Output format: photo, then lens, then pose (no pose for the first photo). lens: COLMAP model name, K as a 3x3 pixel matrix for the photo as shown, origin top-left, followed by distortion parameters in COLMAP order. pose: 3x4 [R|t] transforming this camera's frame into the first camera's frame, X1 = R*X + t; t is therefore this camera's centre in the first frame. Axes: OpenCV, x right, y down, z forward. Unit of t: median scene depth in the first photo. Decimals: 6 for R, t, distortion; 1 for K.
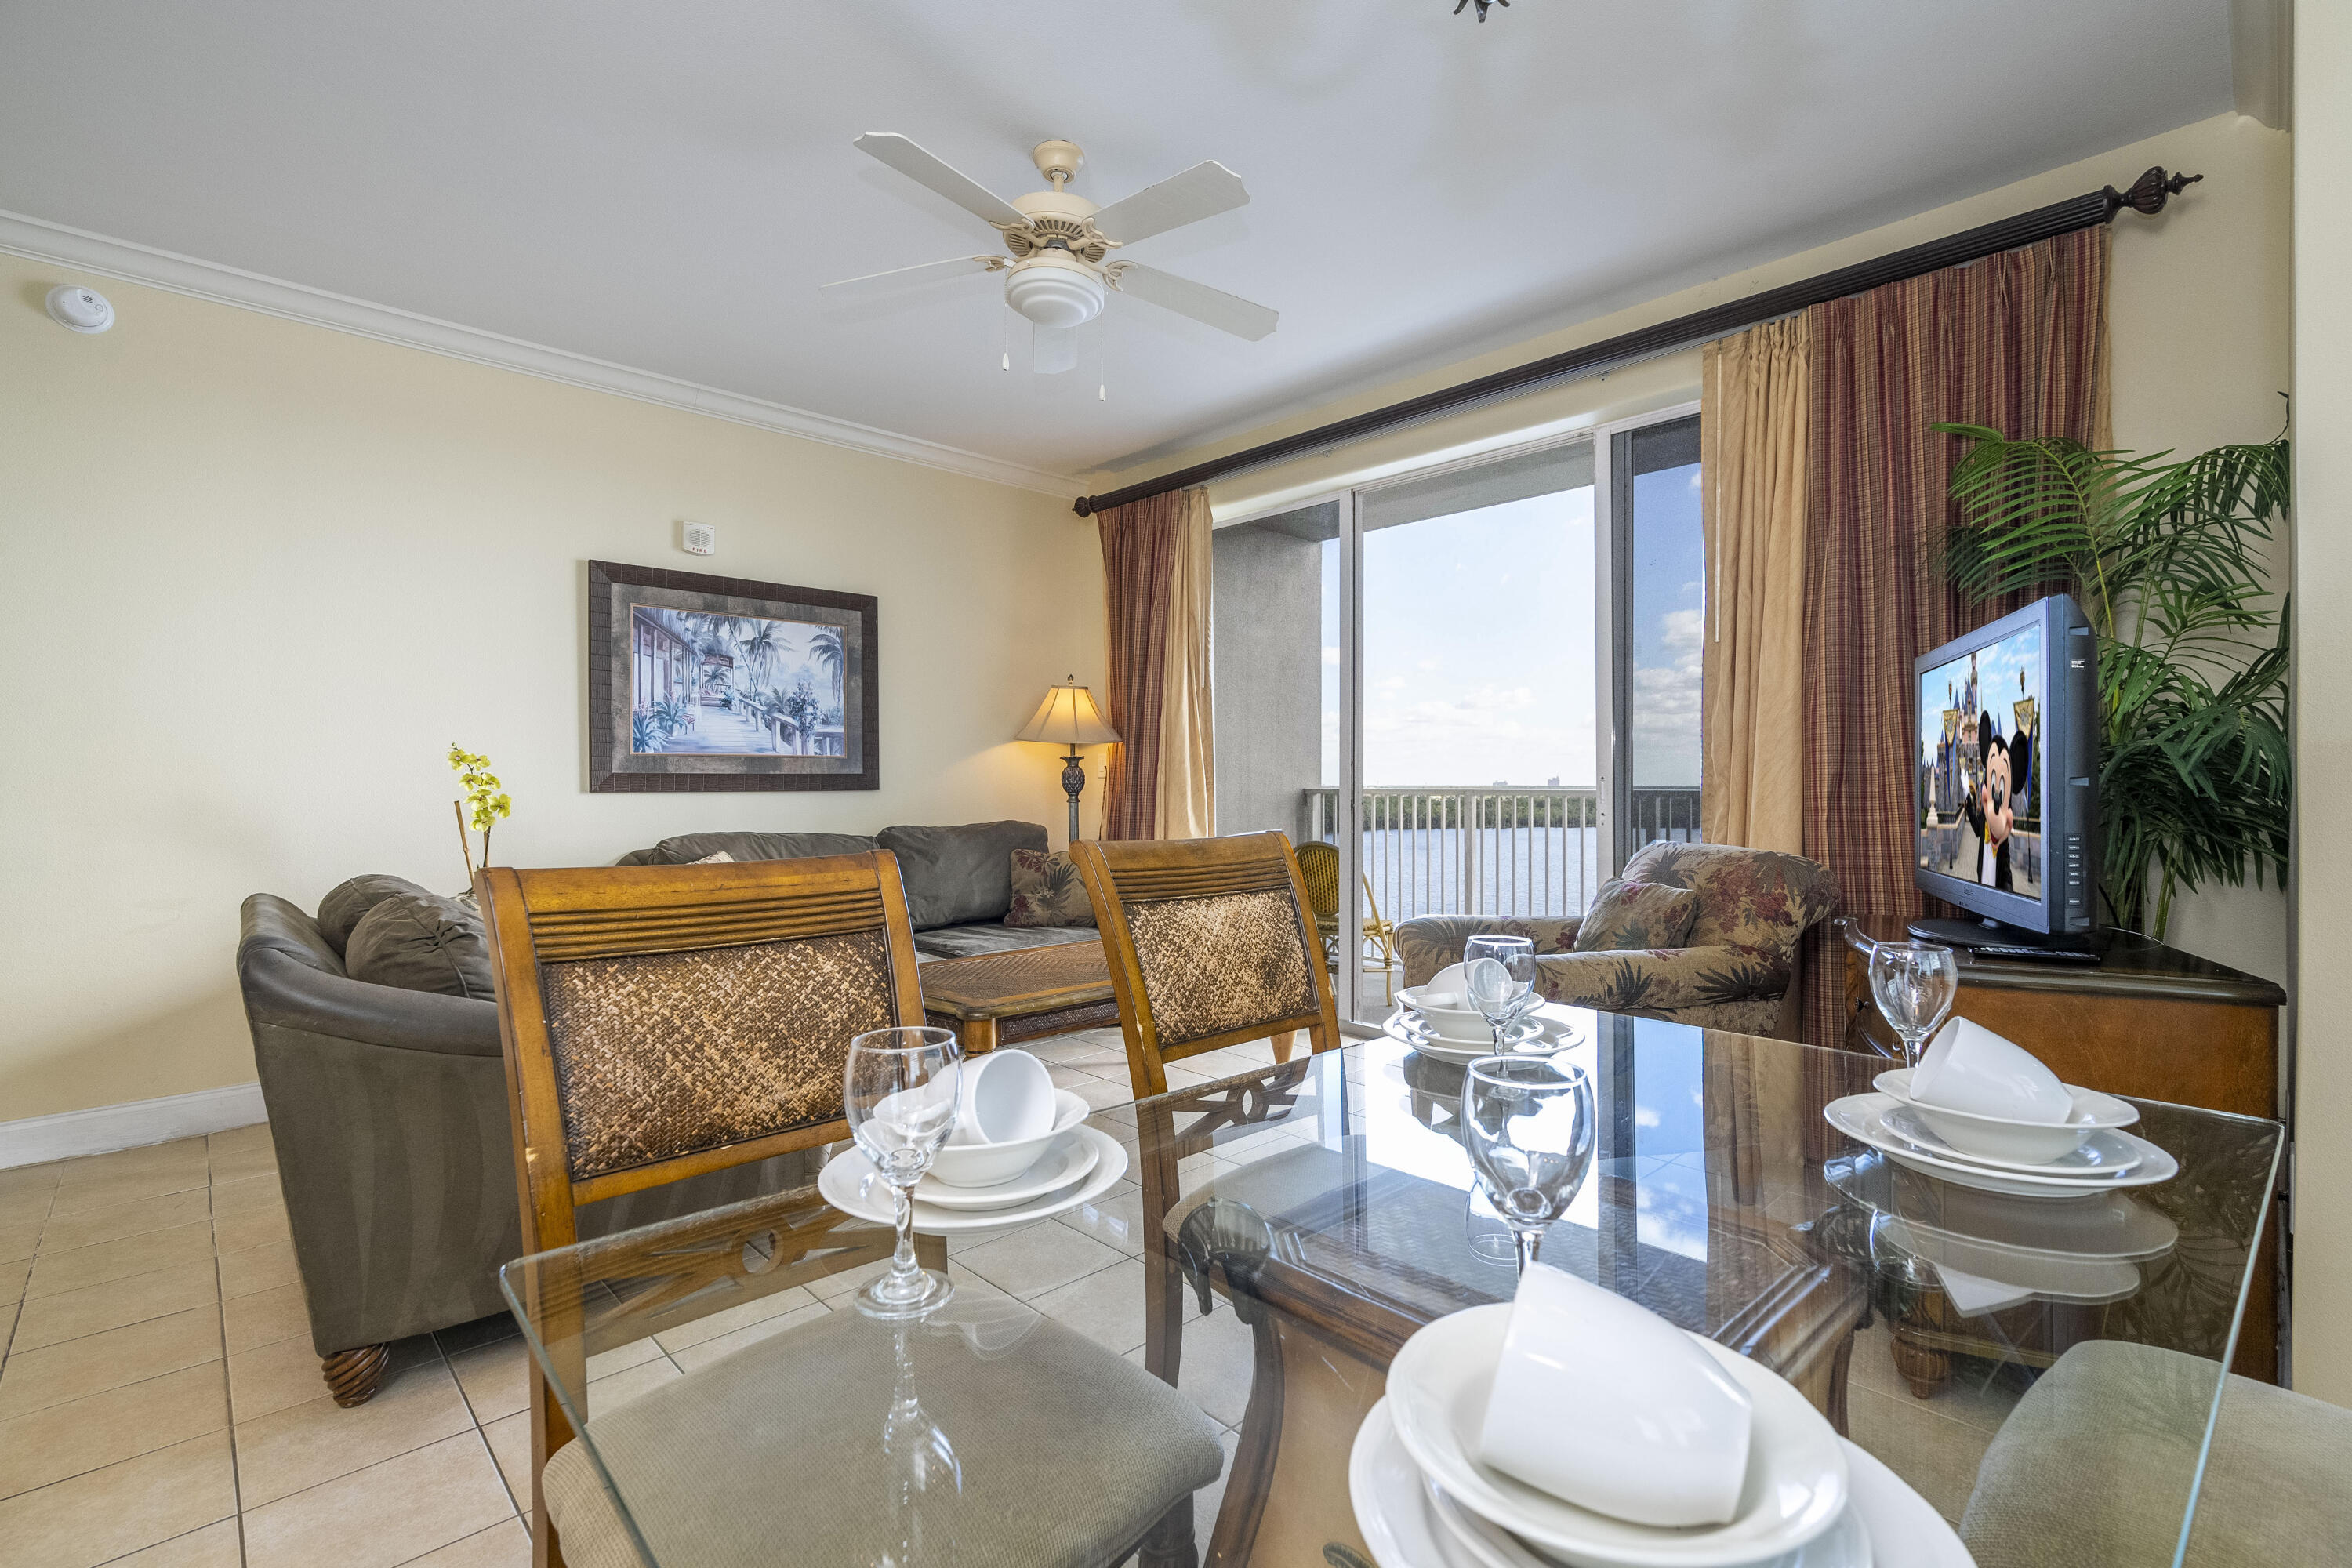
lens RADIAL K [[1076.2, 0, 1206.6], [0, 1076.2, 781.9], [0, 0, 1]] dist [-0.002813, 0.000050]
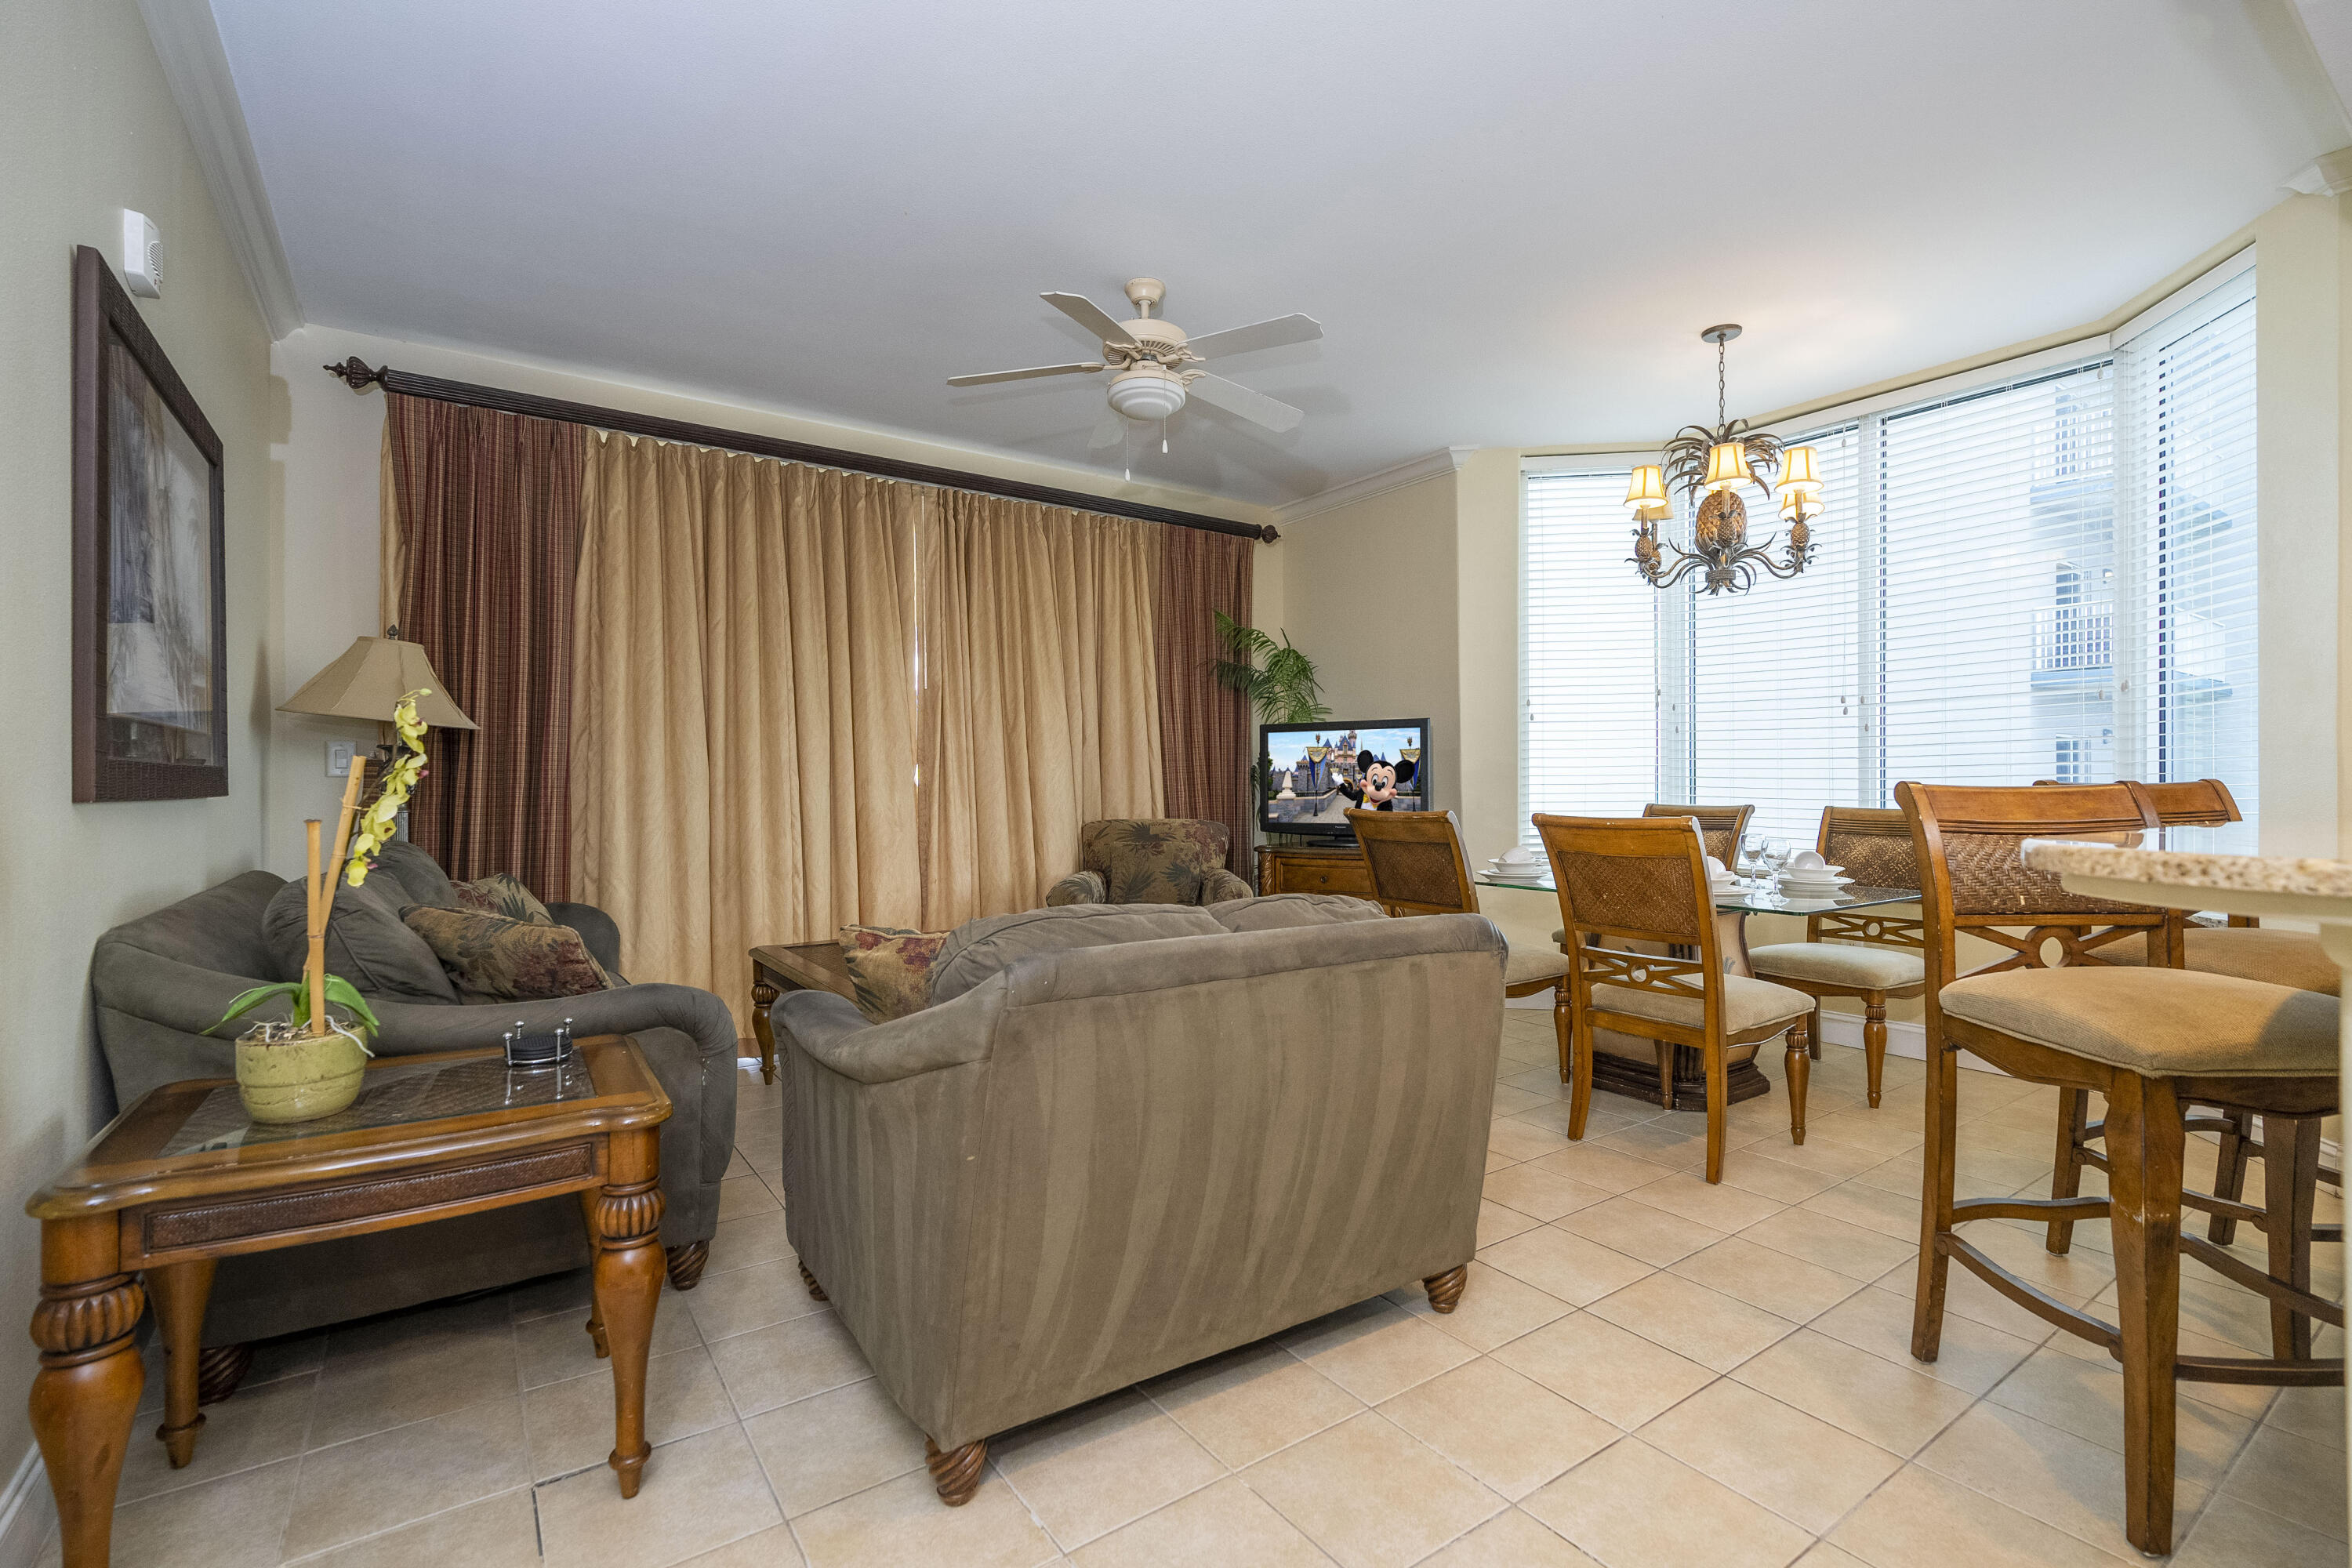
lens RADIAL K [[1062.2, 0, 1189.0], [0, 1062.2, 784.5], [0, 0, 1]] dist [-0.001855, 0.002022]
pose [[0.152872, 0.000930, 0.988246, -1.486632], [0.001661, 0.999998, -0.001197, 0.005756], [-0.988245, 0.001824, 0.152870, 0.830193]]
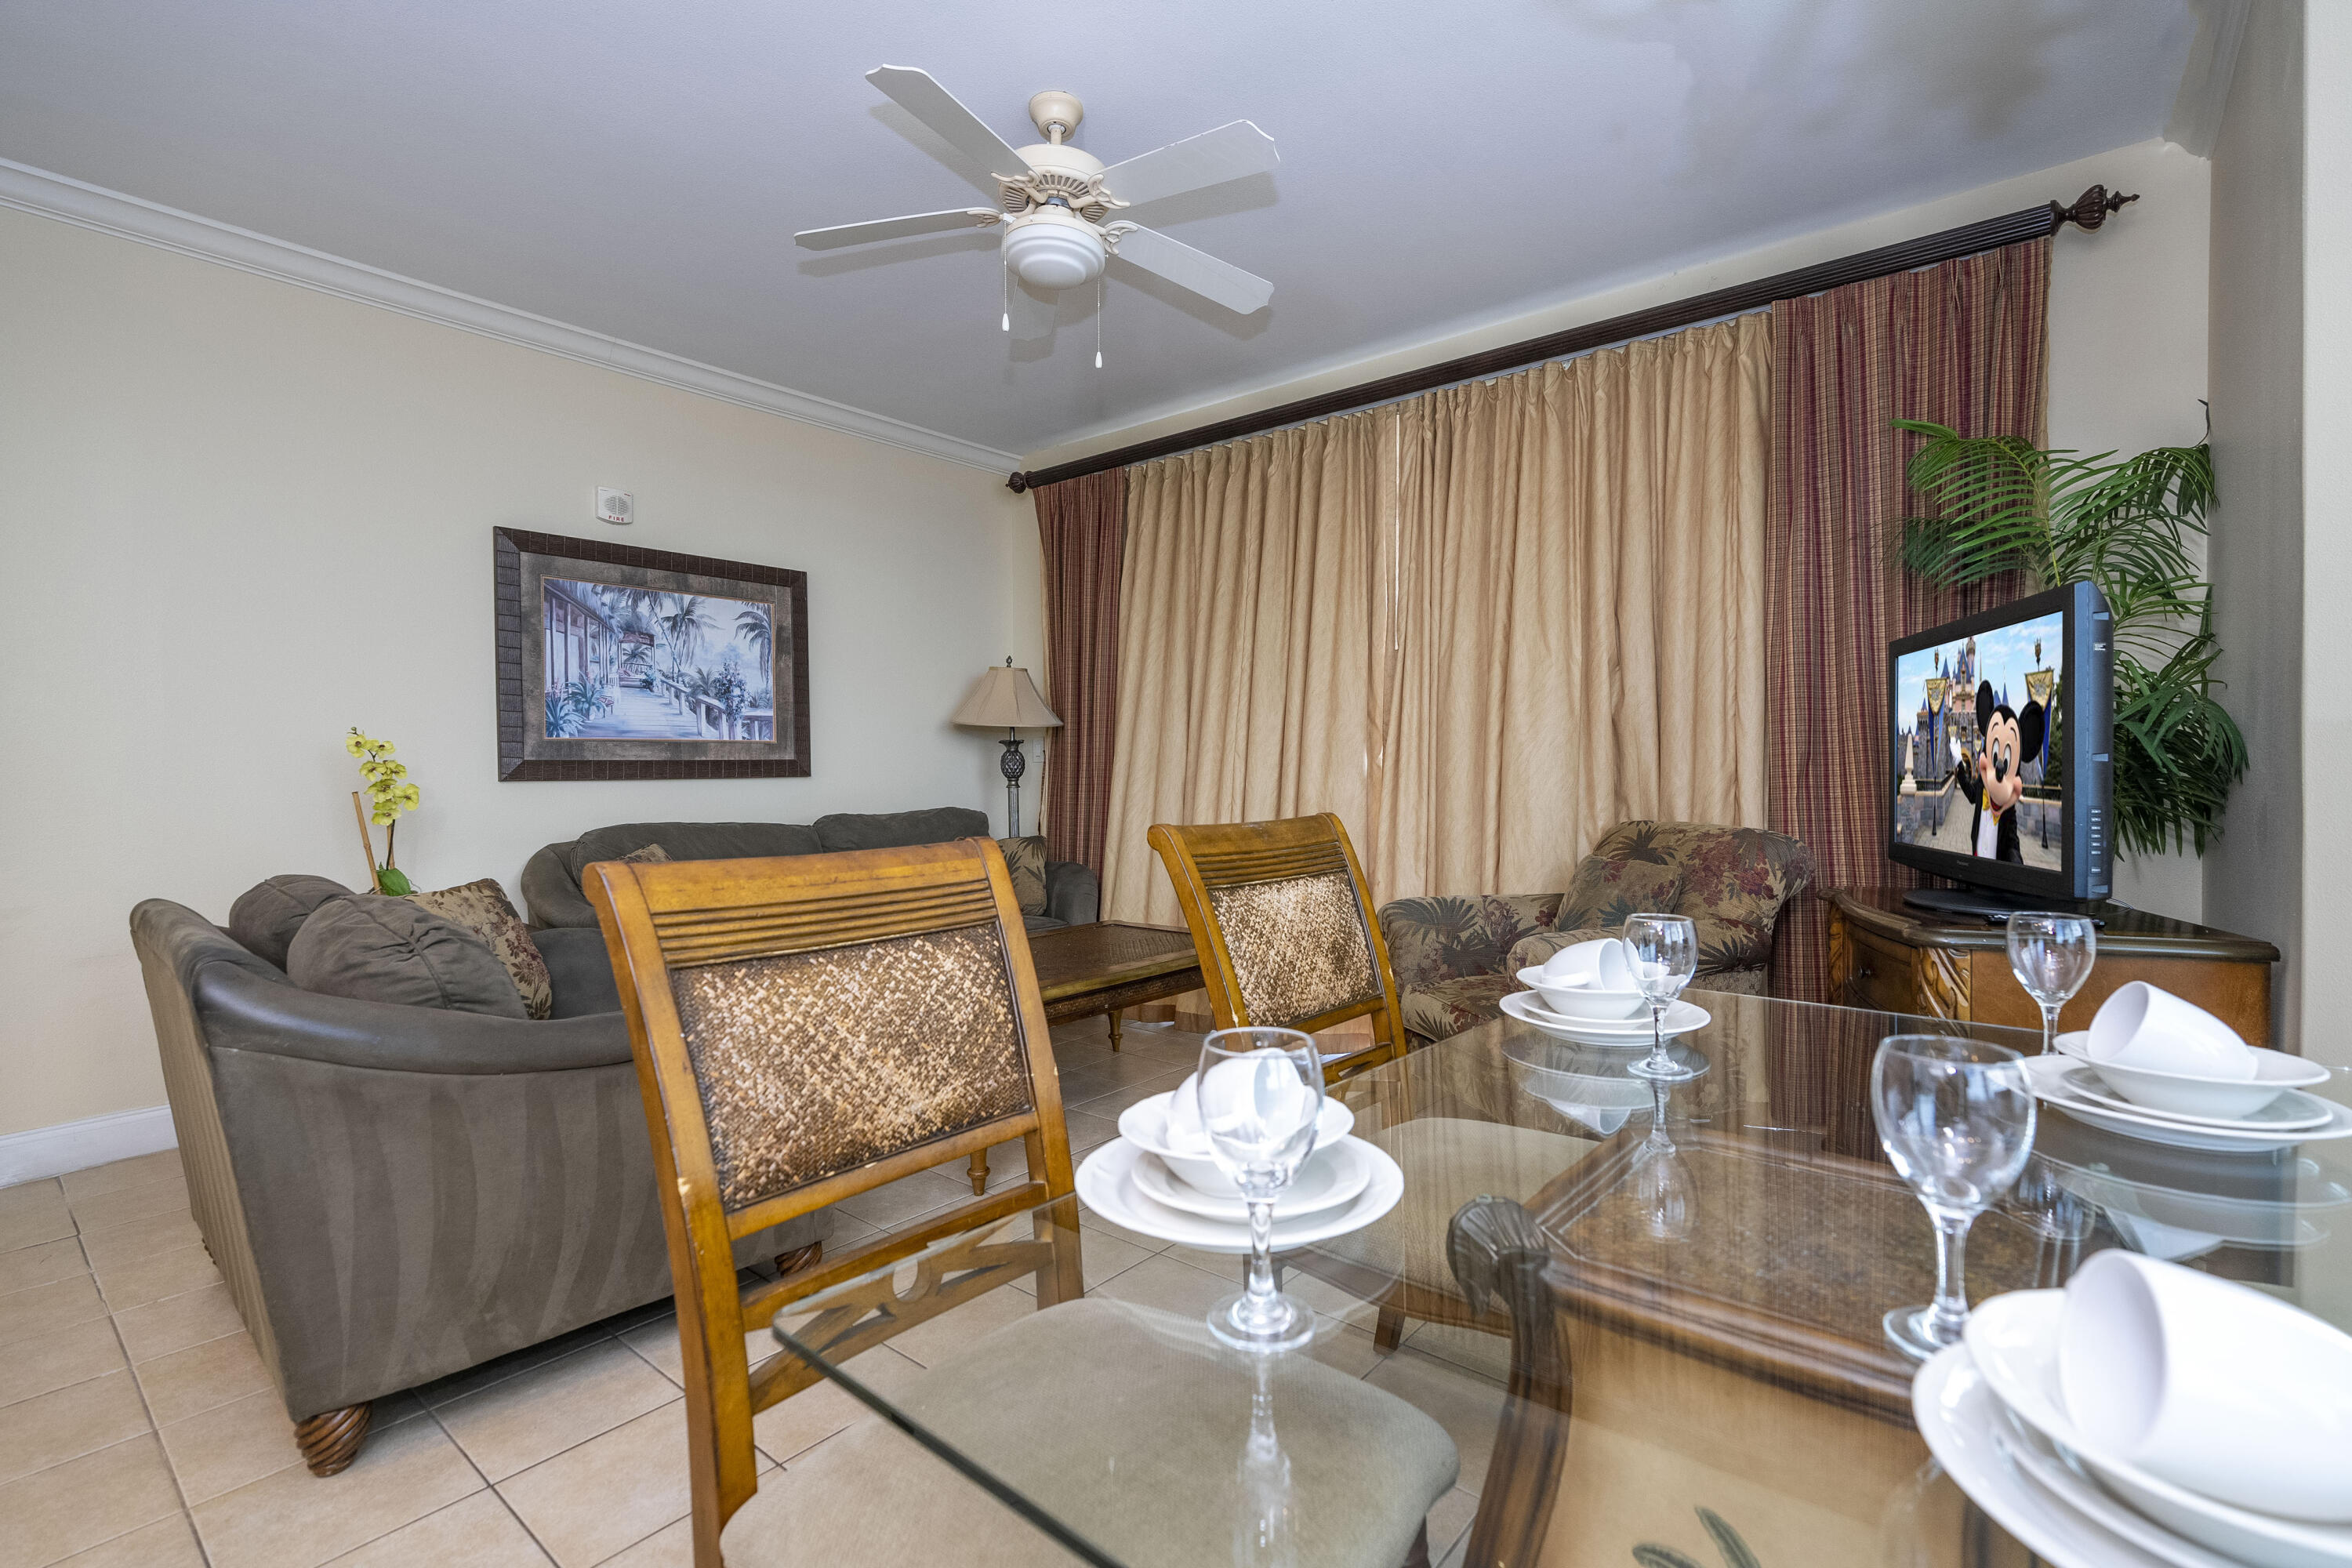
lens RADIAL K [[1076.2, 0, 1206.6], [0, 1076.2, 781.9], [0, 0, 1]] dist [-0.002813, 0.000050]
pose [[0.993001, -0.008169, 0.117827, -0.135987], [0.006549, 0.999879, 0.014129, 0.002127], [-0.117928, -0.013258, 0.992934, 0.033727]]
